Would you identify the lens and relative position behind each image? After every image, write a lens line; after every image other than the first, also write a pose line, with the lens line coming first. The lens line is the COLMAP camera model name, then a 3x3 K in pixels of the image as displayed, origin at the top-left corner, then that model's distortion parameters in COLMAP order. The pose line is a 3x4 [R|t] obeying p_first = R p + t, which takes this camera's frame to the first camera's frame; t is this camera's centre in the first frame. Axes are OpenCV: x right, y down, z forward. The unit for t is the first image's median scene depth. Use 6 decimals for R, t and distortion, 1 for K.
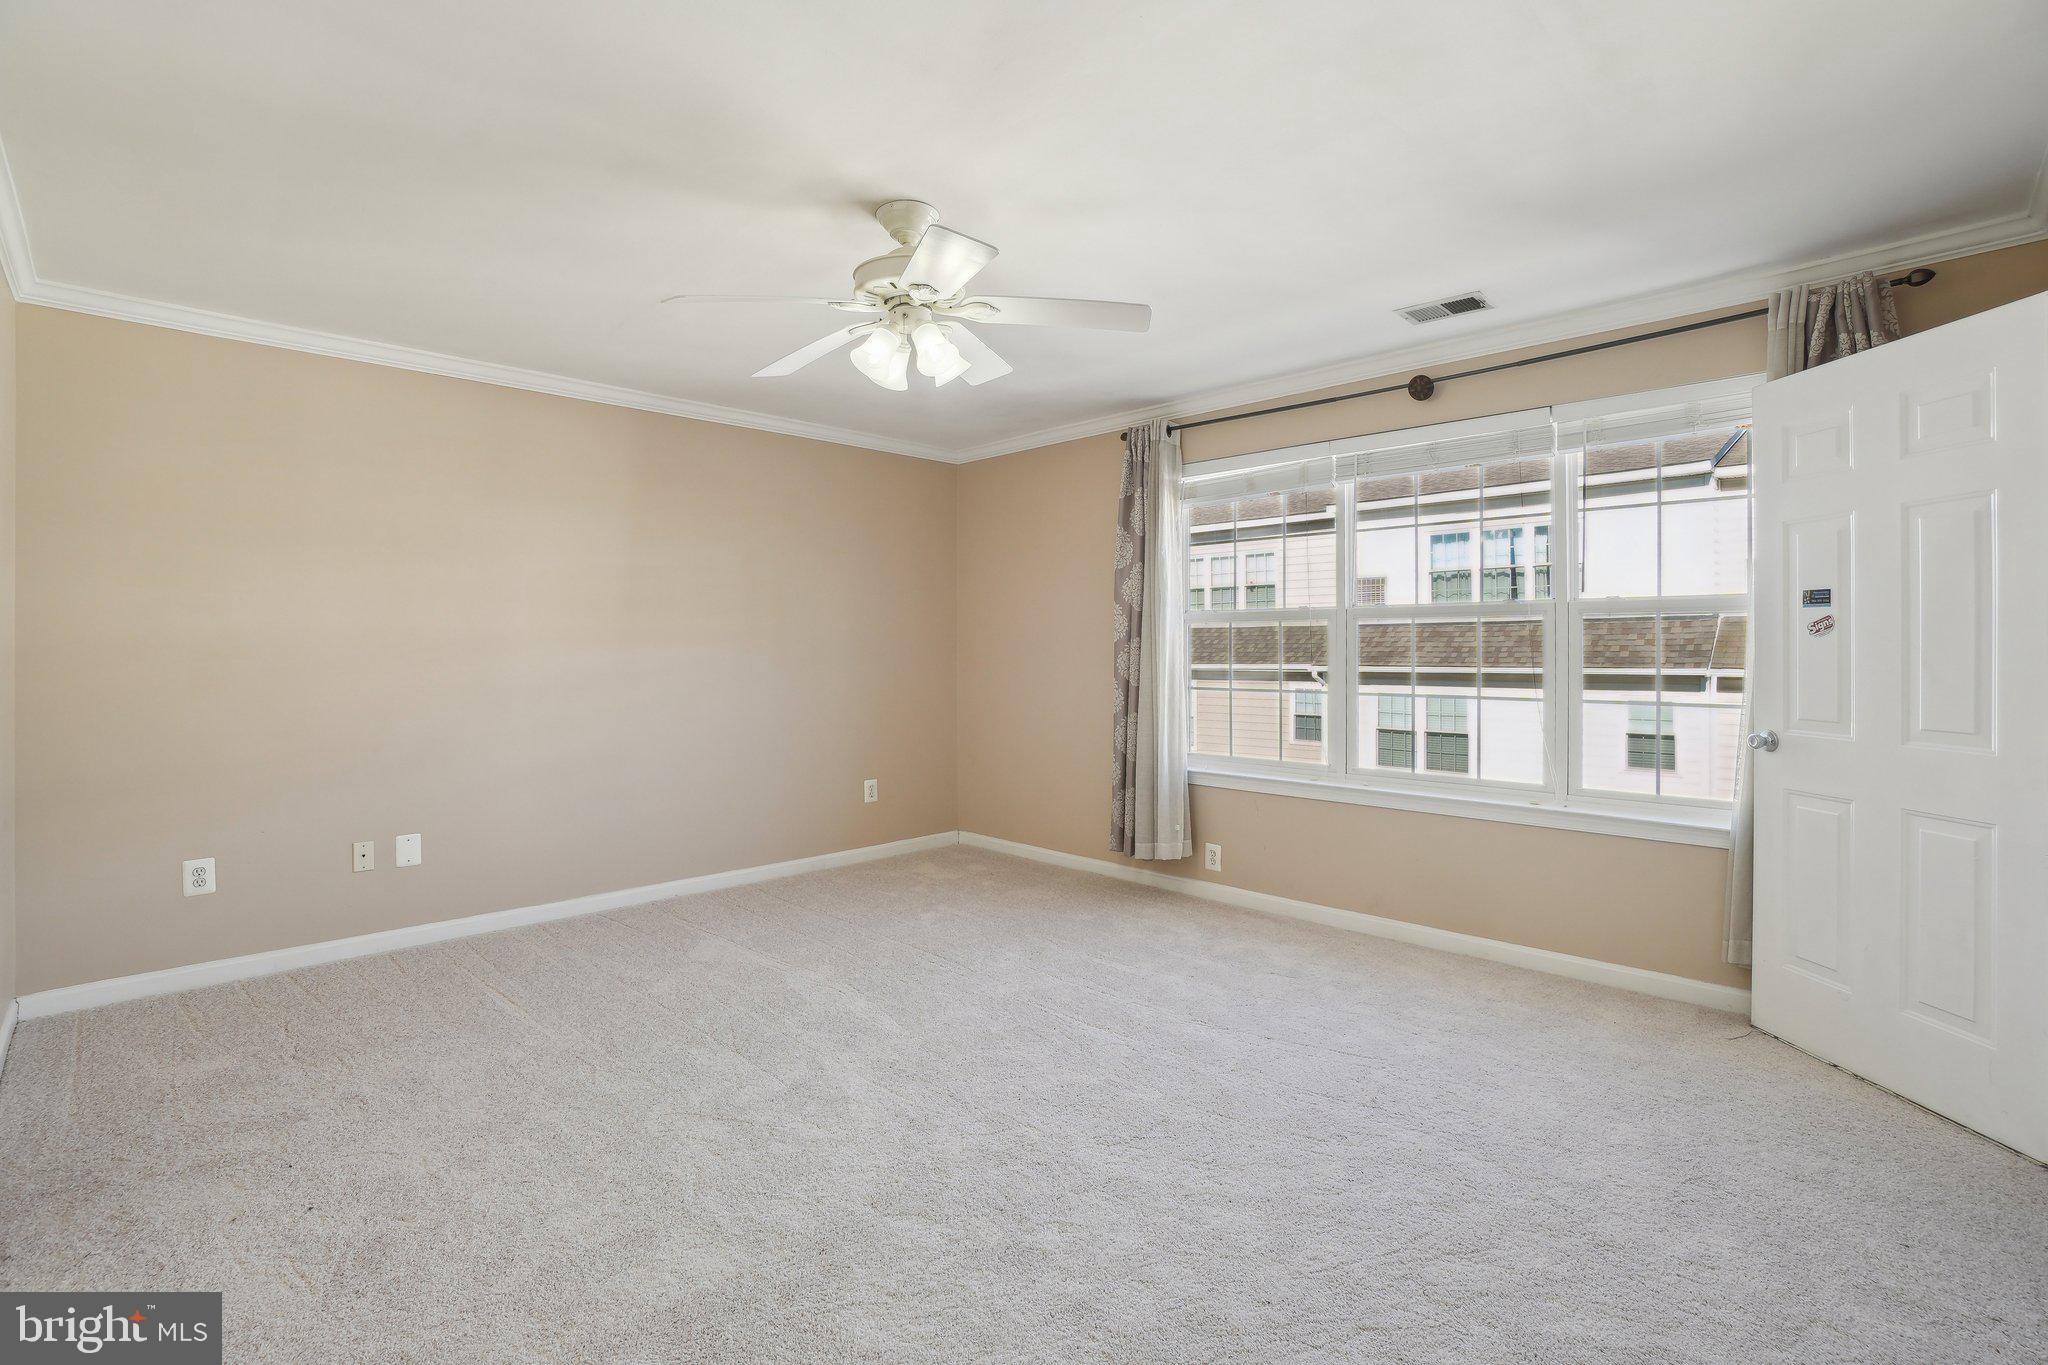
lens RADIAL K [[963.3, 0, 1006.1], [0, 963.3, 646.0], [0, 0, 1]] dist [-0.028161, 0.000732]
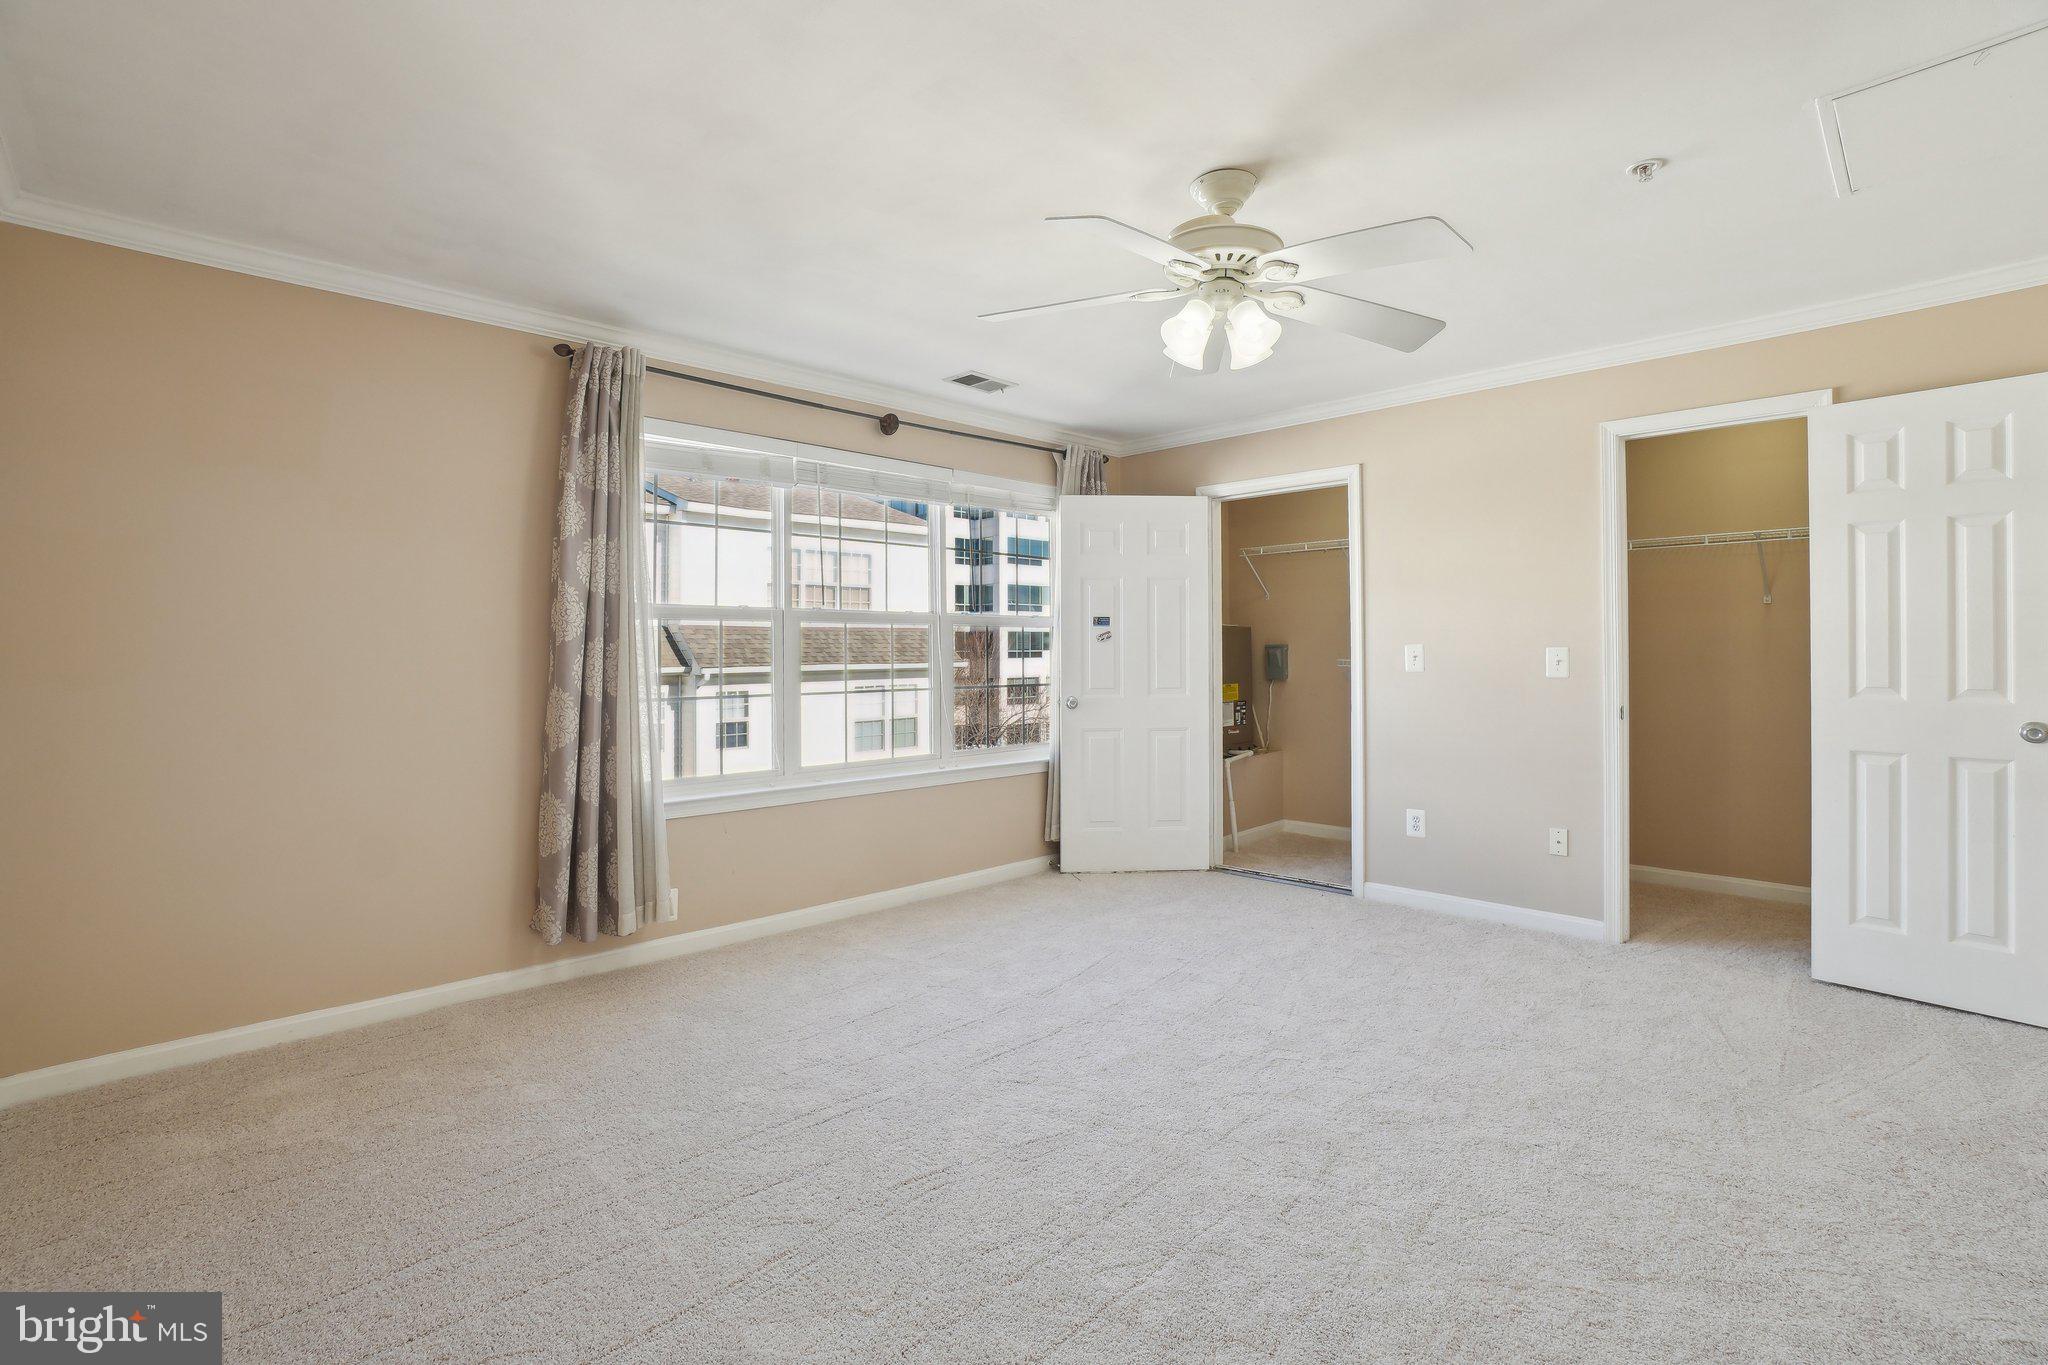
lens RADIAL K [[963.3, 0, 1006.1], [0, 963.3, 646.0], [0, 0, 1]] dist [-0.028161, 0.000732]
pose [[-0.006734, 0.003385, 0.999972, -0.734718], [0.001417, 0.999993, -0.003376, 0.002135], [-0.999976, 0.001395, -0.006739, 0.873793]]
